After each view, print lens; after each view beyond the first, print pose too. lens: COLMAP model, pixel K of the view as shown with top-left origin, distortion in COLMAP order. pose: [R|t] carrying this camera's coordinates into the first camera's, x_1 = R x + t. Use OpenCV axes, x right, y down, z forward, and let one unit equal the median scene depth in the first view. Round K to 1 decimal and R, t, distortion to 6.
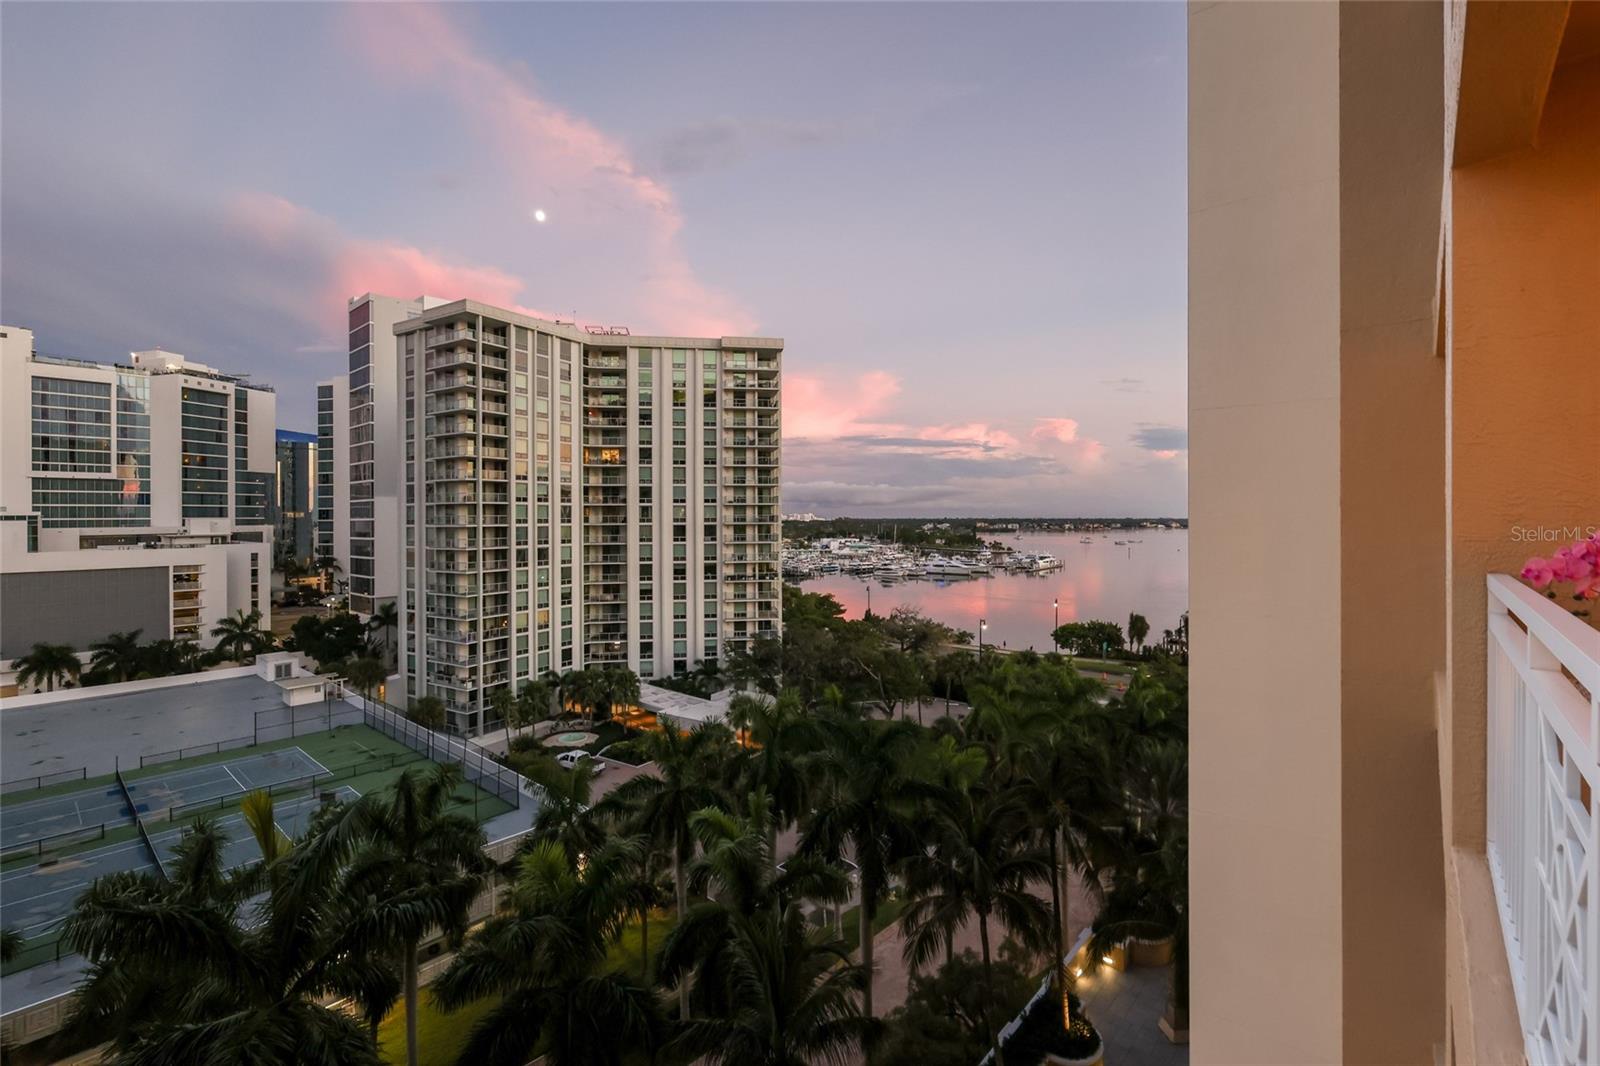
lens RADIAL K [[701.4, 0, 809.9], [0, 701.4, 518.4], [0, 0, 1]] dist [-0.001070, -0.000312]
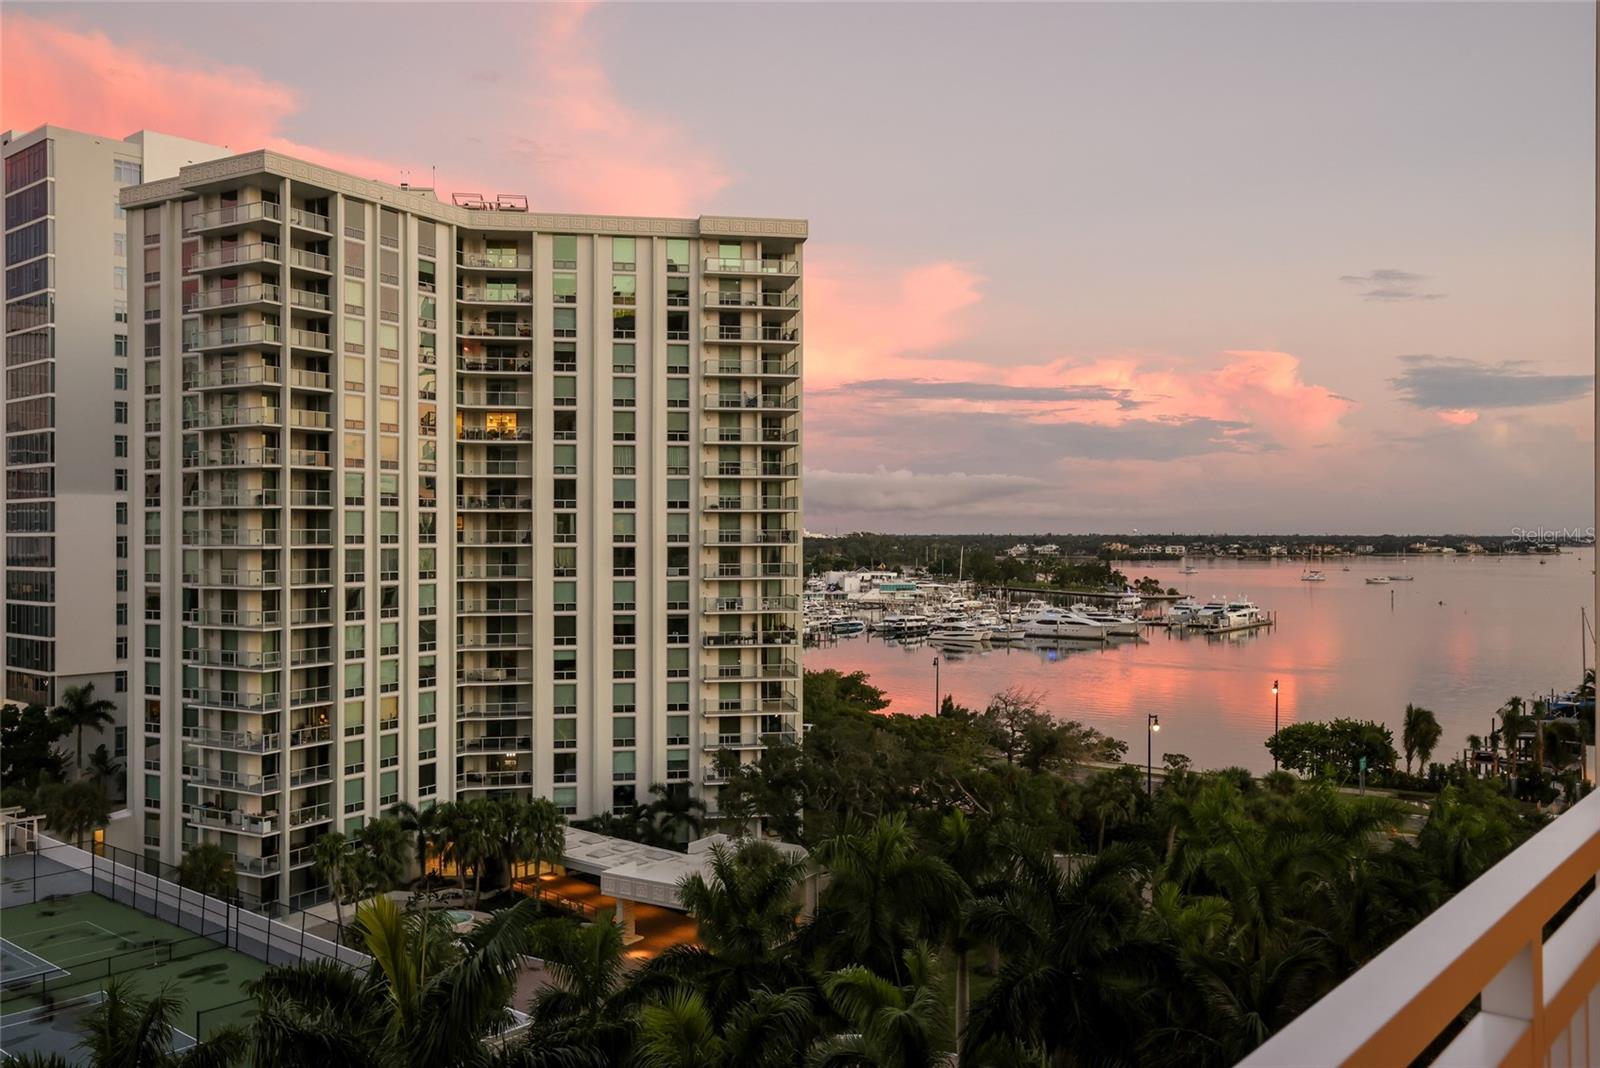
lens RADIAL K [[1333.2, 0, 800.0], [0, 1333.2, 534.0], [0, 0, 1]] dist [0.009515, 0.002281]
pose [[0.999858, 0.003755, 0.016403, -0.060871], [-0.003766, 0.999993, 0.000666, -0.002392], [-0.016400, -0.000728, 0.999865, -0.081334]]
